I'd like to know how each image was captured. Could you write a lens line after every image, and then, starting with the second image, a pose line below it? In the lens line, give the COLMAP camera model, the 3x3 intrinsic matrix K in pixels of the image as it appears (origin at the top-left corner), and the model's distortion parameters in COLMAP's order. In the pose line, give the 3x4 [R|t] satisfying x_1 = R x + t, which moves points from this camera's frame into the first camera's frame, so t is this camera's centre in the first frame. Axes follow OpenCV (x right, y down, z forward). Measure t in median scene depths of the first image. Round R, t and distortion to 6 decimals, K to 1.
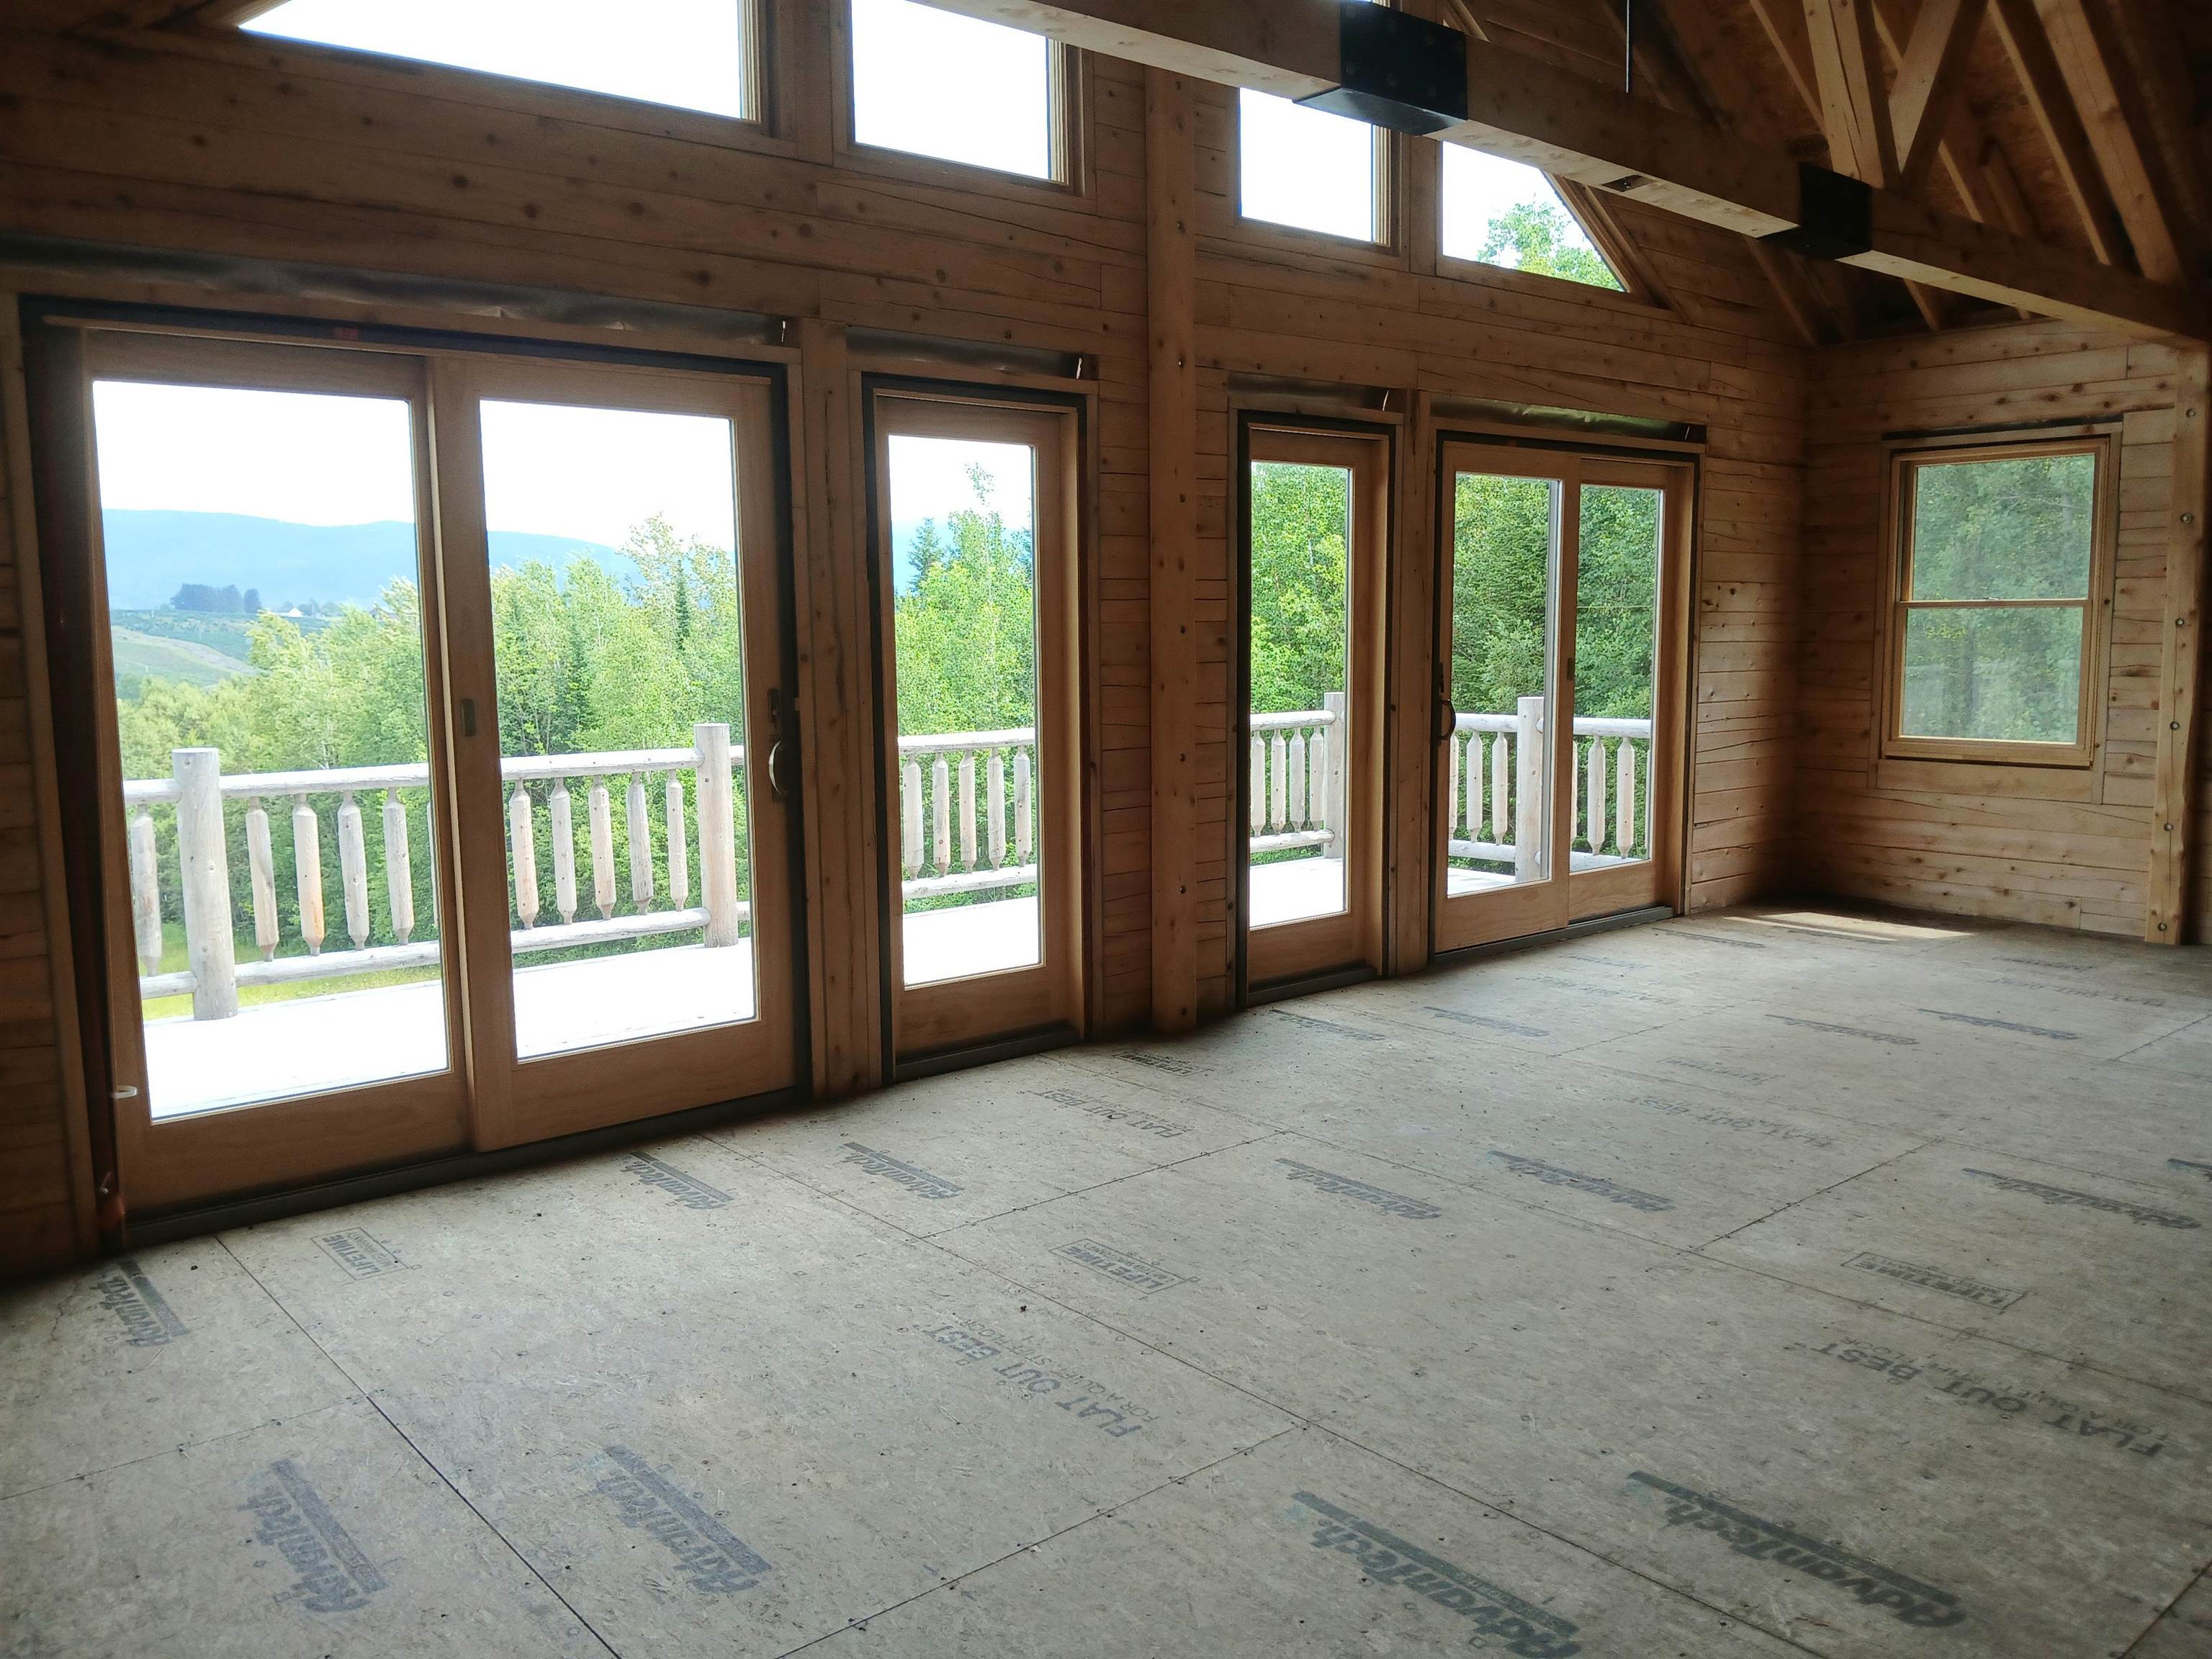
lens RADIAL K [[1728.5, 0, 1044.3], [0, 1728.5, 855.9], [0, 0, 1]] dist [0.012792, -0.089203]
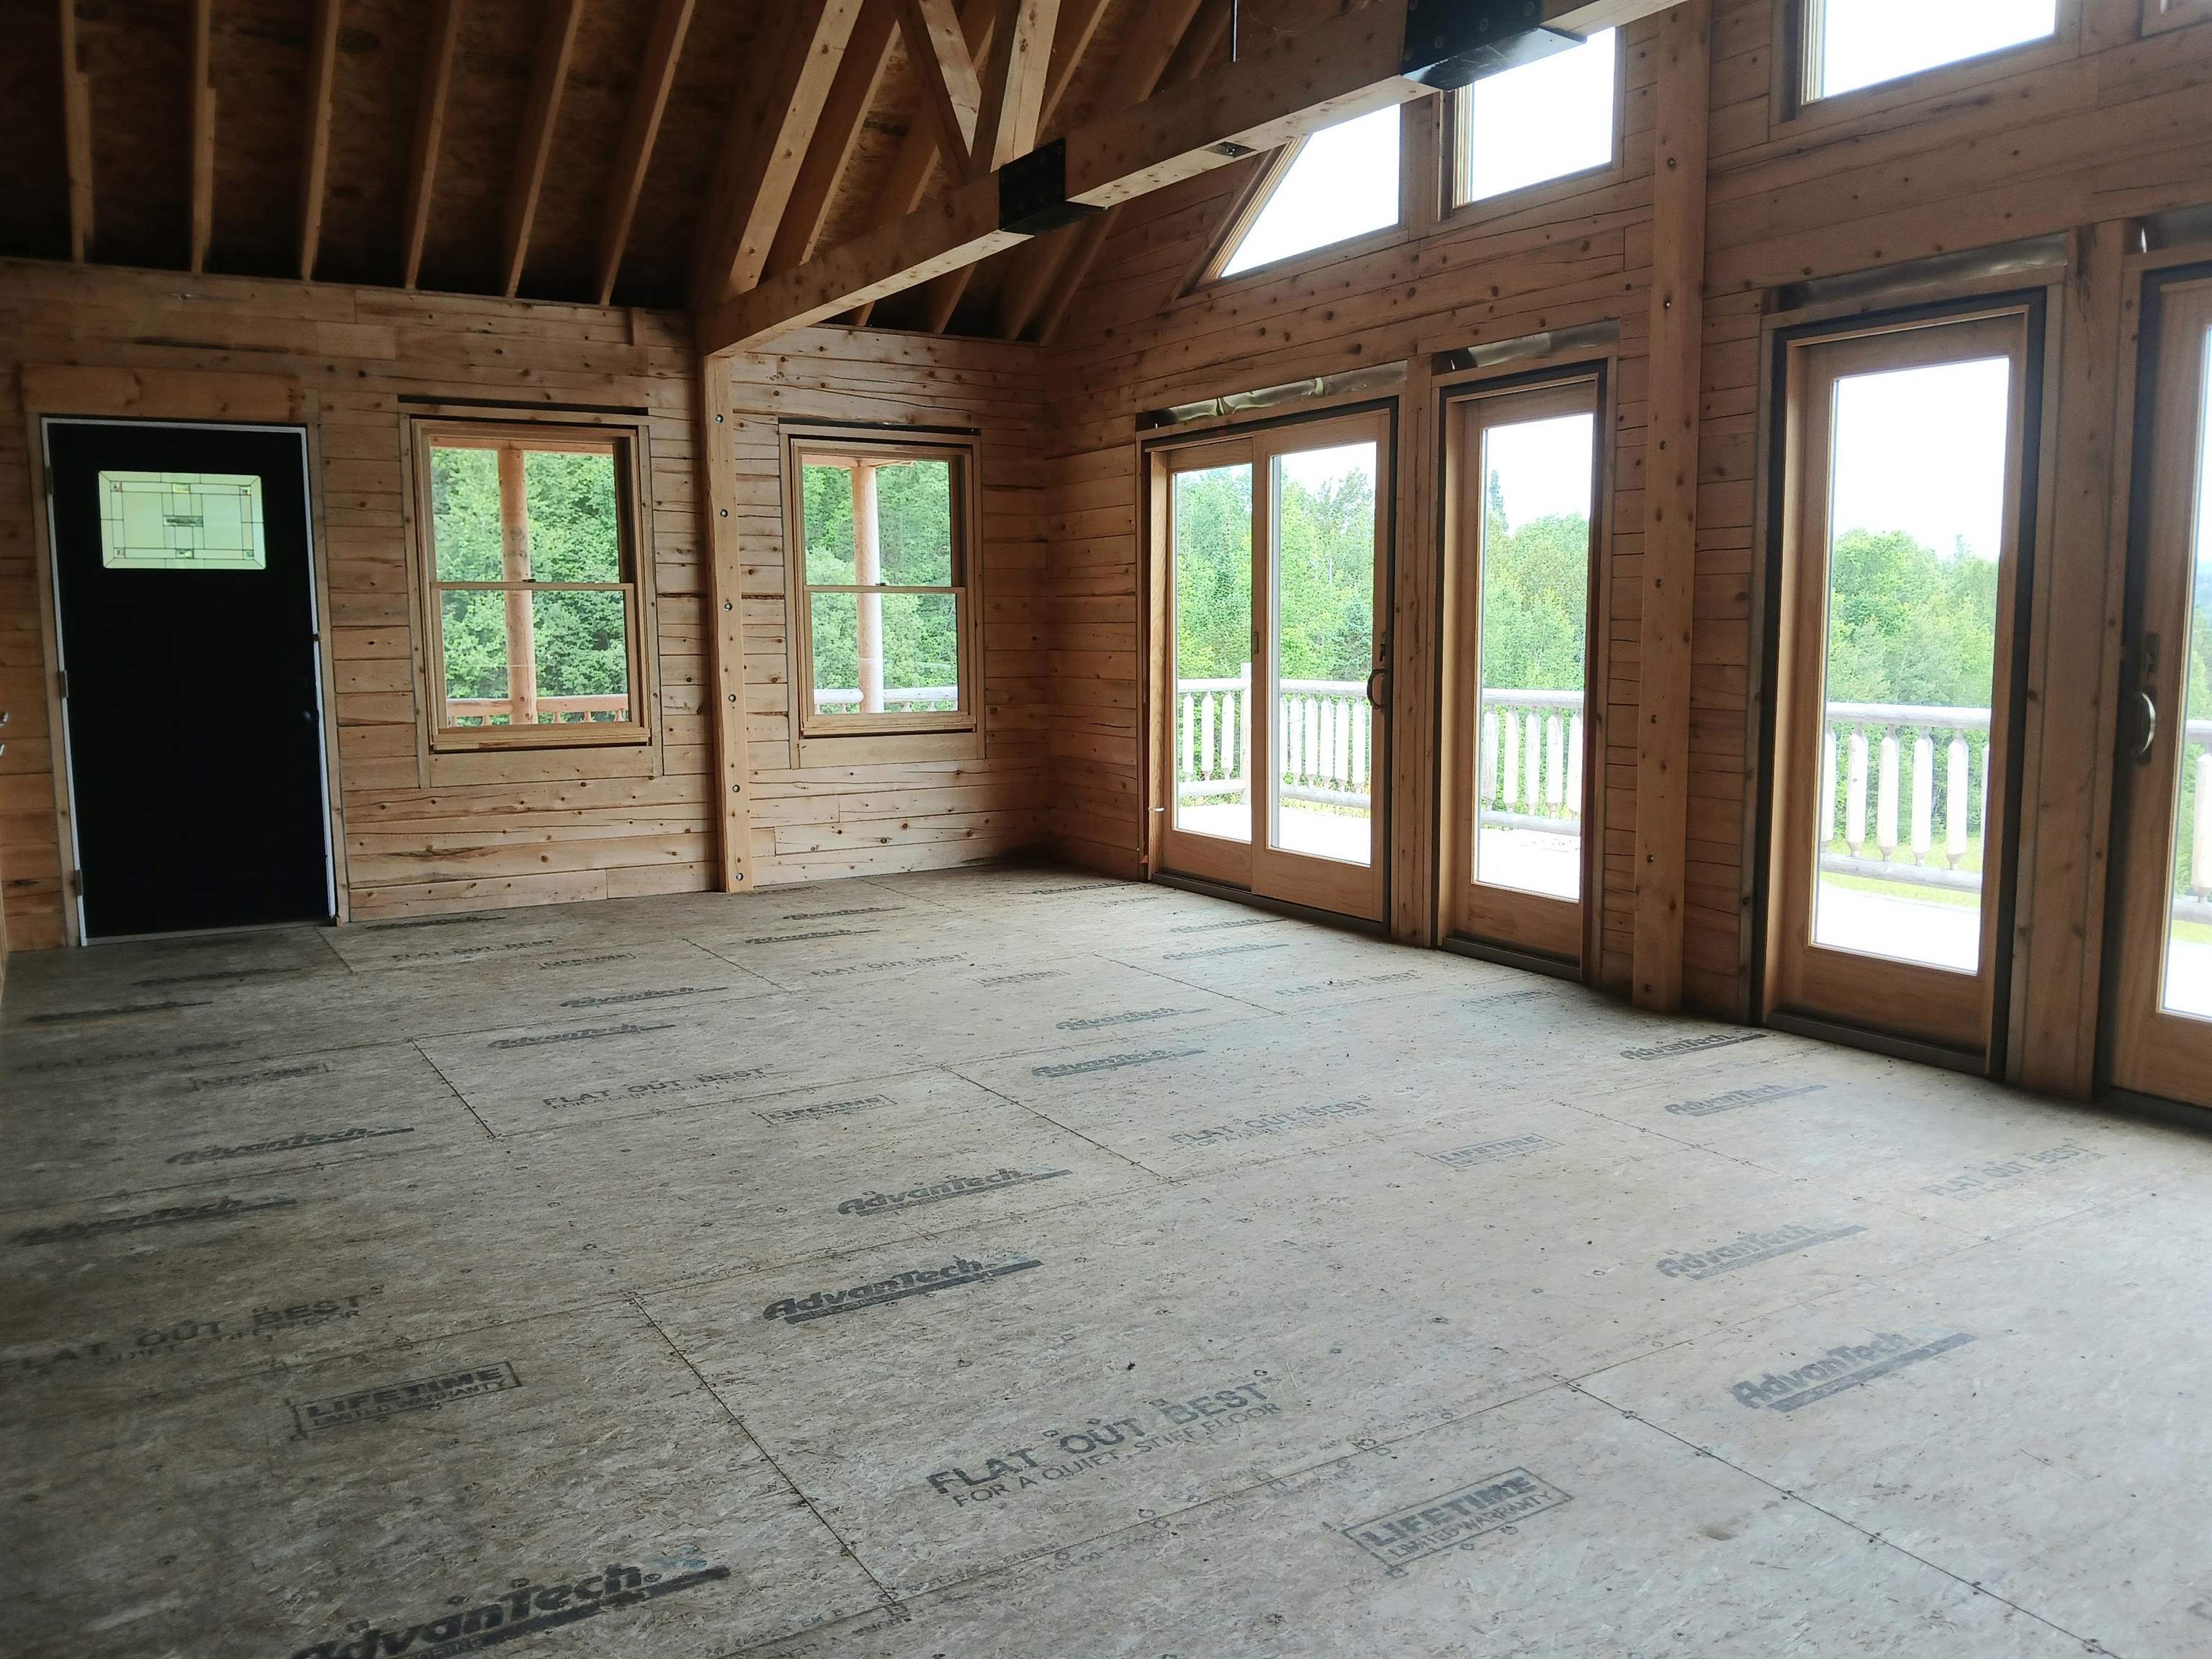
lens RADIAL K [[1728.5, 0, 1109.4], [0, 1728.5, 824.6], [0, 0, 1]] dist [0.012792, -0.089203]
pose [[-0.151190, 0.132078, -0.979641, 1.236962], [-0.117872, 0.981554, 0.150527, -0.125407], [0.981452, 0.138230, -0.132833, 0.974979]]
